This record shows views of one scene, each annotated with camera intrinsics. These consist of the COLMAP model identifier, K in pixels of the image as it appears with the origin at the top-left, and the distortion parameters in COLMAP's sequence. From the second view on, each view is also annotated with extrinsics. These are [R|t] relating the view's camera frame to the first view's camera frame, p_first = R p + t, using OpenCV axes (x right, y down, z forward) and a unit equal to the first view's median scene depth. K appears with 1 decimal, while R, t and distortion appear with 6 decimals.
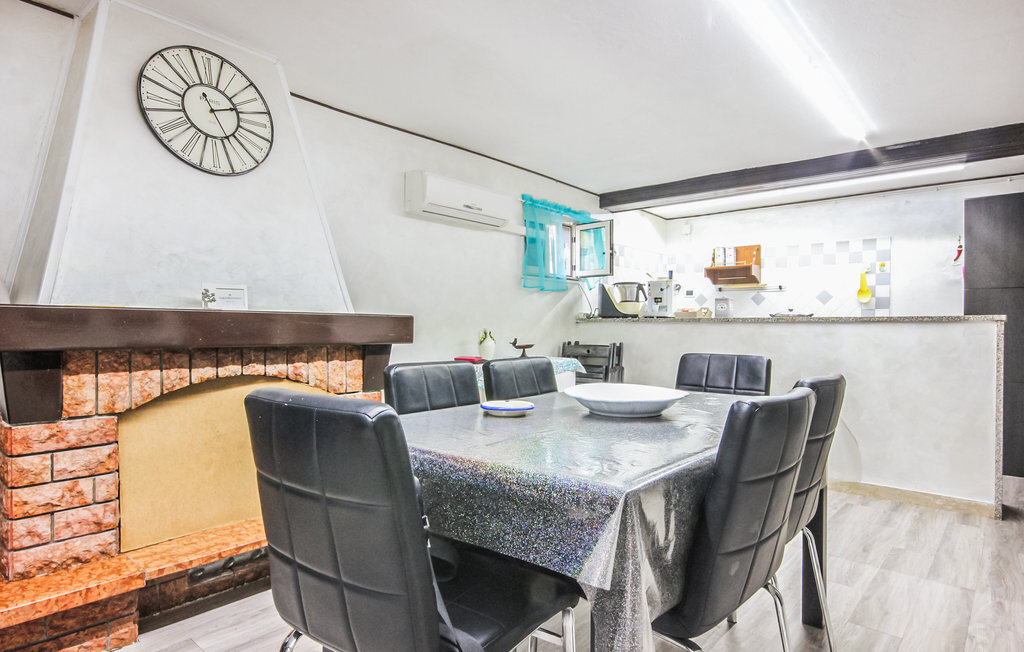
lens RADIAL K [[587.9, 0, 512.0], [0, 587.9, 326.0], [0, 0, 1]] dist [0.021820, 0.000241]
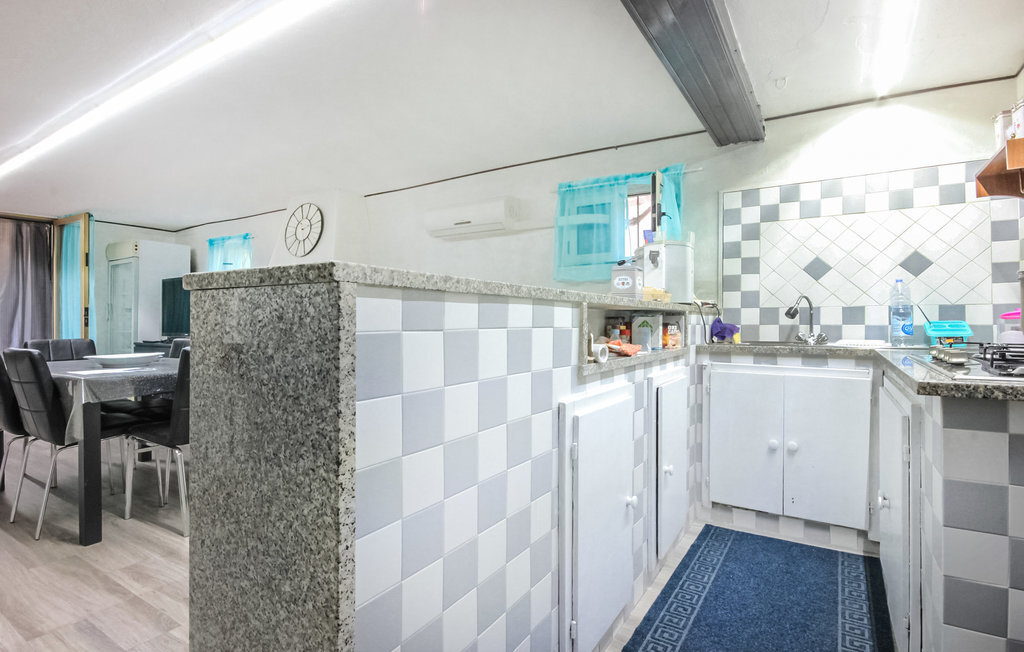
lens RADIAL K [[503.9, 0, 512.1], [0, 503.9, 313.6], [0, 0, 1]] dist [0.001231, 0.000083]
pose [[0.136174, -0.015243, -0.990568, 0.964042], [0.007565, 0.999868, -0.014346, -0.002233], [0.990656, -0.005540, 0.136271, 0.966665]]
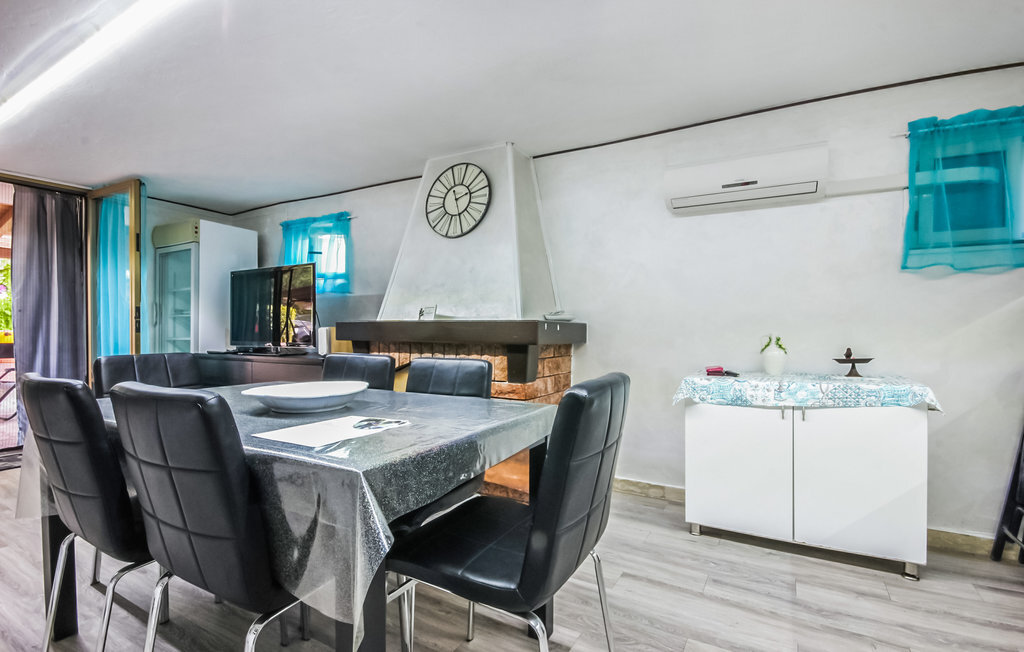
lens RADIAL K [[492.5, 0, 526.4], [0, 492.5, 326.6], [0, 0, 1]] dist [-0.029414, 0.014568]
pose [[0.184557, -0.003646, -0.982815, 0.551114], [0.002200, 0.999992, -0.003296, -0.002448], [0.982819, -0.001554, 0.184564, 0.590959]]
